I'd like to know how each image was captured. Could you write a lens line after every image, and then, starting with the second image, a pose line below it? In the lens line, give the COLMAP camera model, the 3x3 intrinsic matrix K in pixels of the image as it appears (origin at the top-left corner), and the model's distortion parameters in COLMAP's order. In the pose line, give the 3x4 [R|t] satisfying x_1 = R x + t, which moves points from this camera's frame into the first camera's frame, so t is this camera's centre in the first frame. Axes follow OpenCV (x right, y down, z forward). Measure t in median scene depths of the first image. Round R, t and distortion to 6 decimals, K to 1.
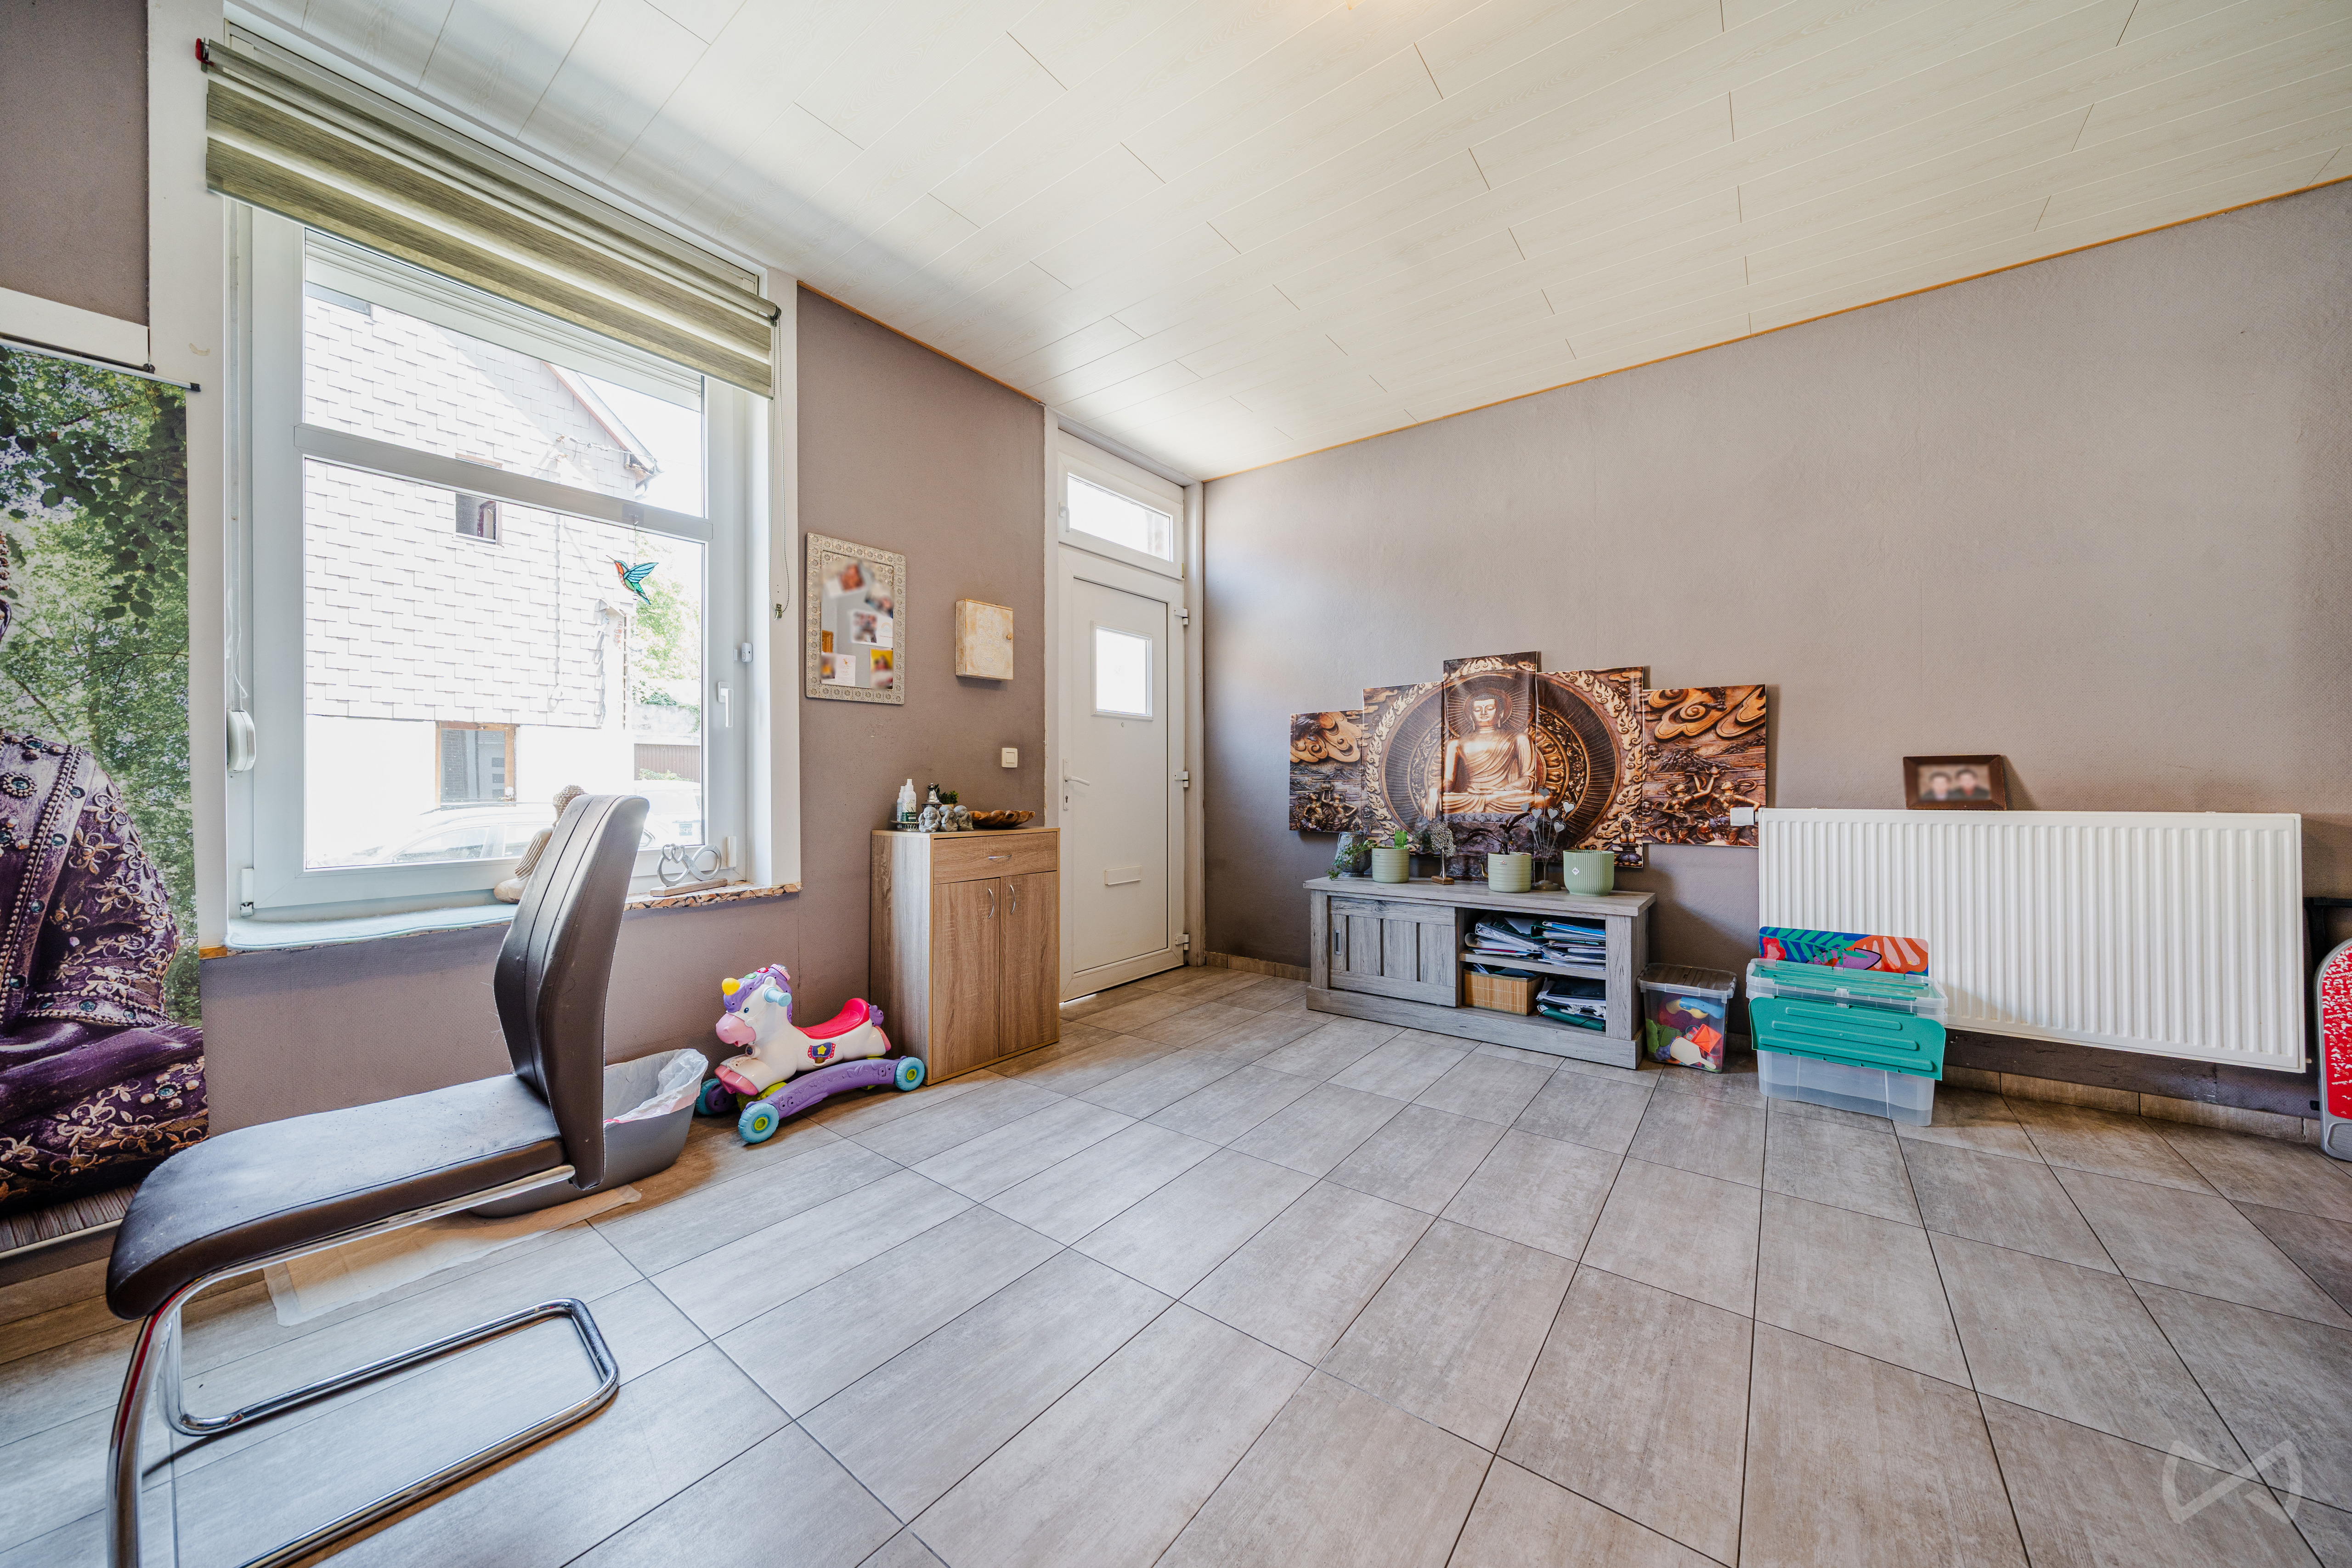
lens RADIAL K [[797.5, 0, 1183.0], [0, 797.5, 781.8], [0, 0, 1]] dist [-0.004736, -0.000667]
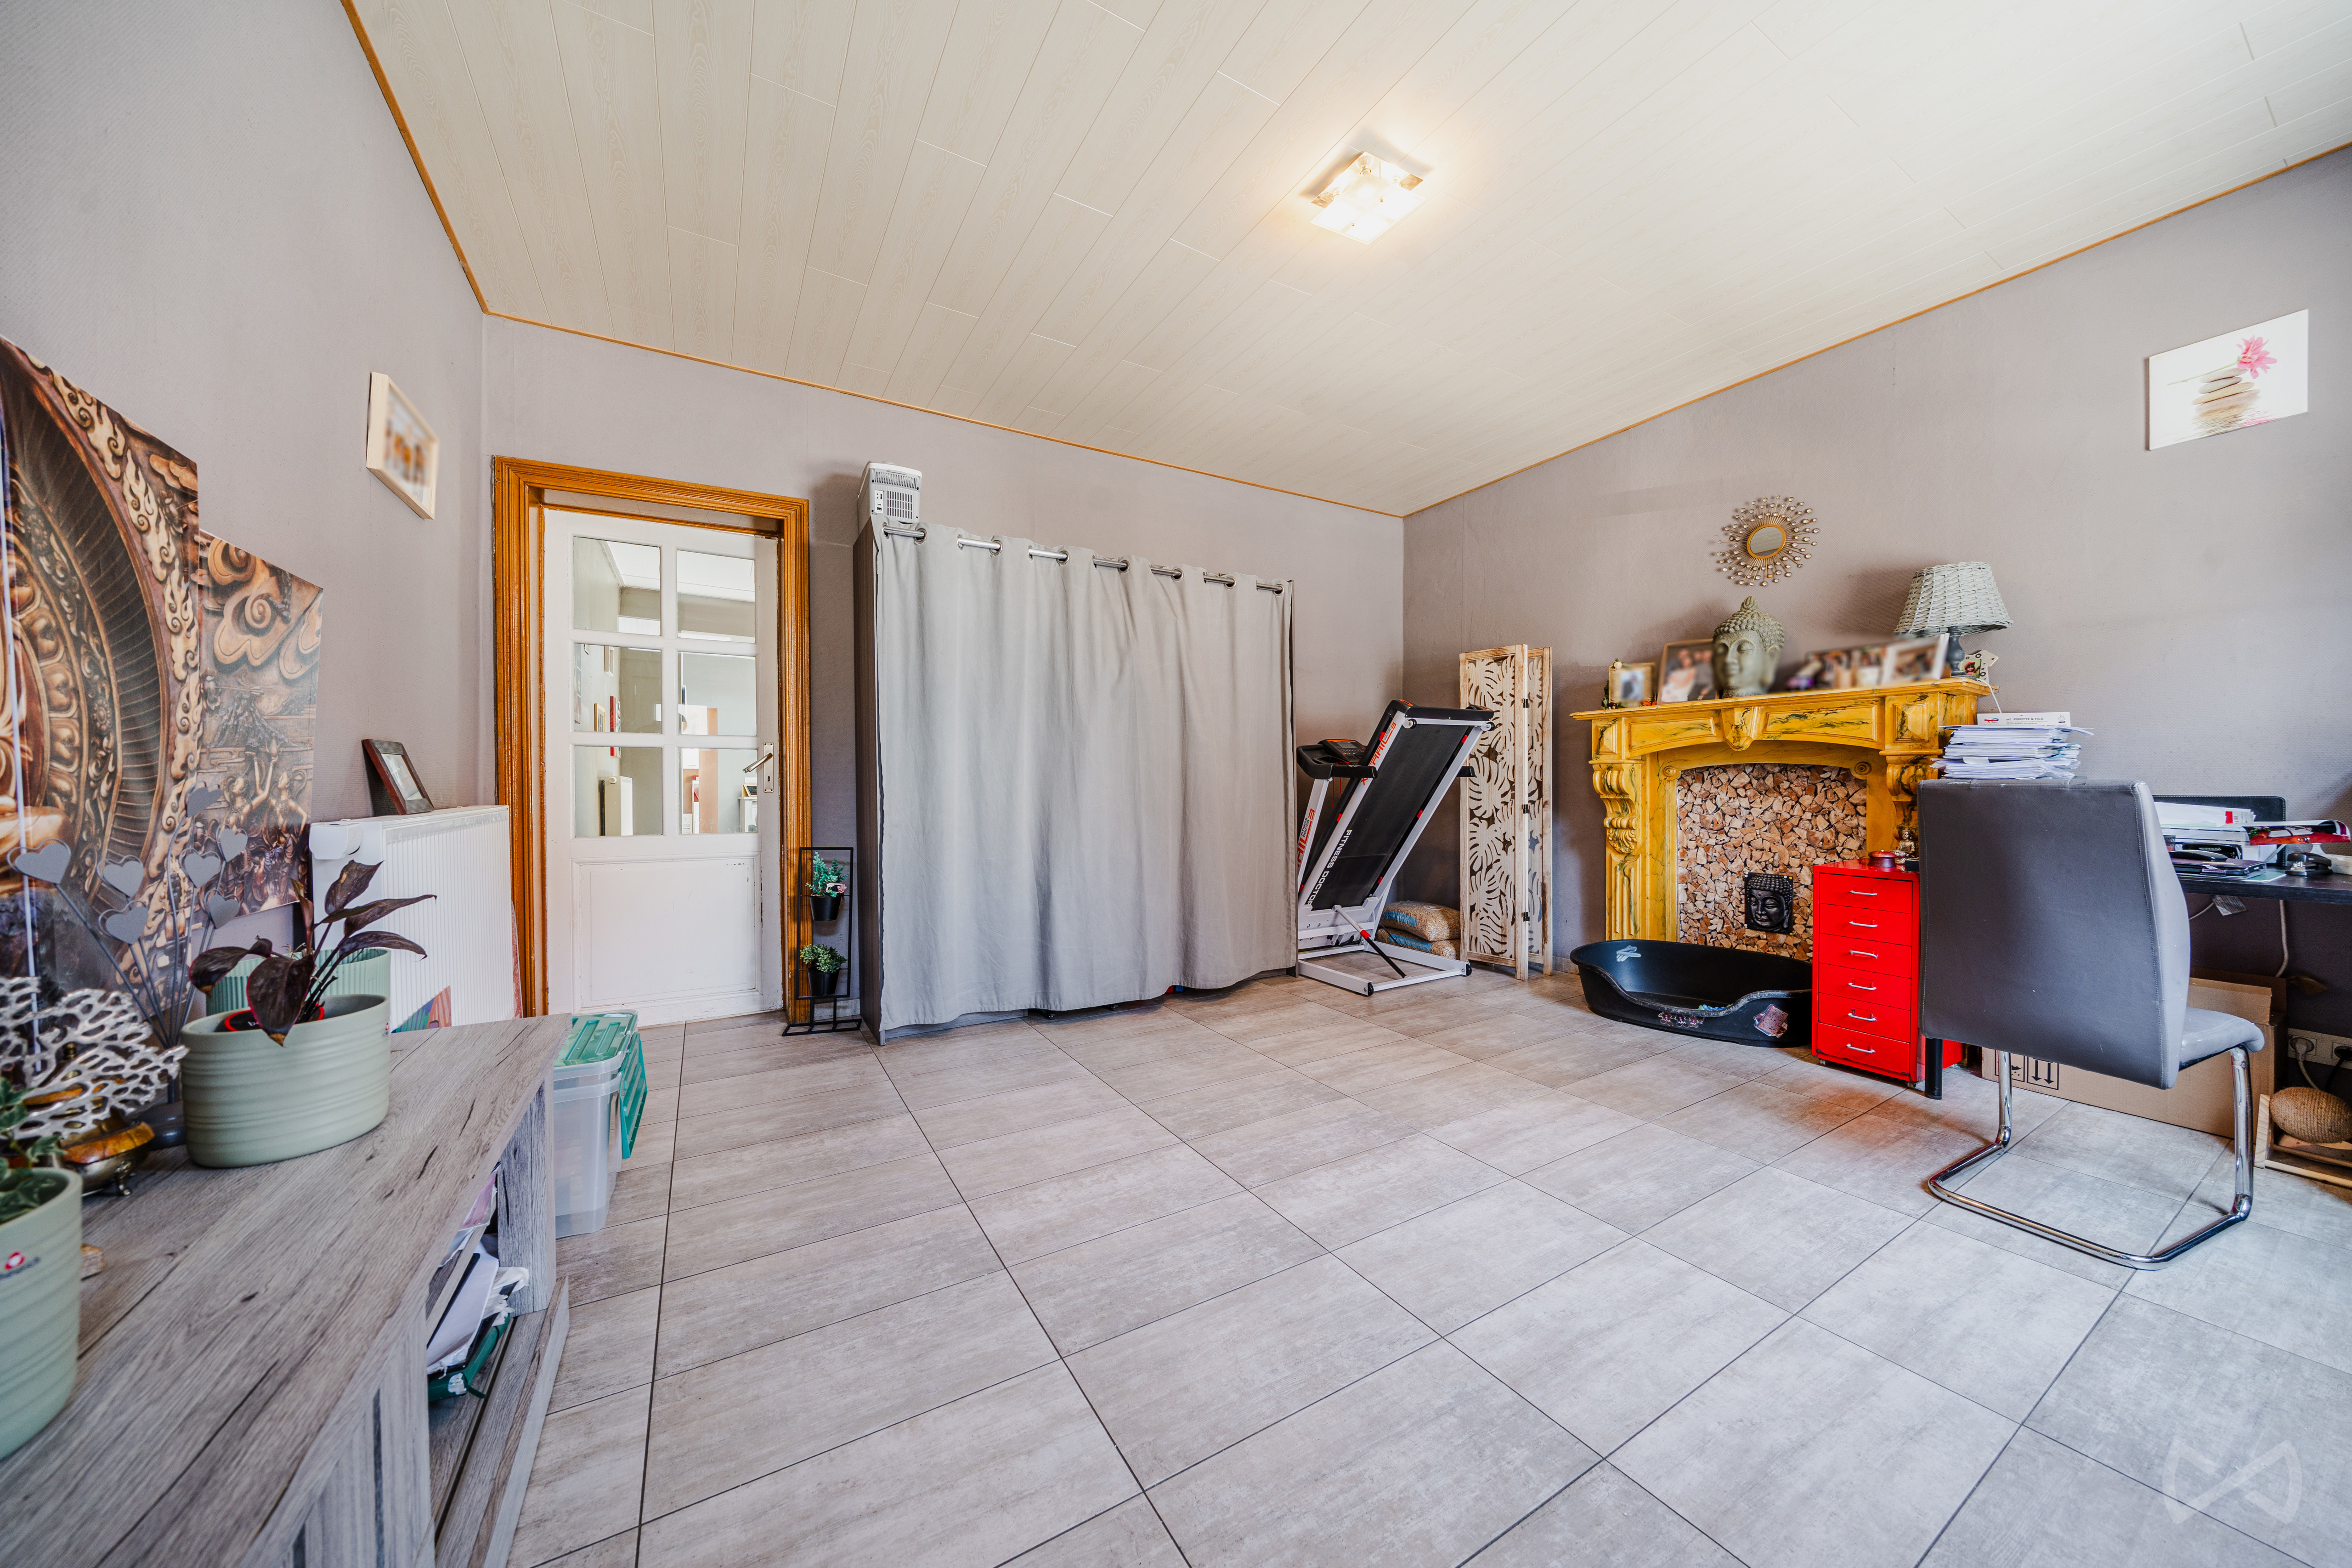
lens RADIAL K [[797.5, 0, 1184.2], [0, 797.5, 782.9], [0, 0, 1]] dist [-0.004736, -0.000667]
pose [[-0.927511, 0.005321, 0.373758, 0.003095], [0.004358, 0.999985, -0.003423, 0.017041], [-0.373770, -0.001546, -0.927520, 2.077777]]
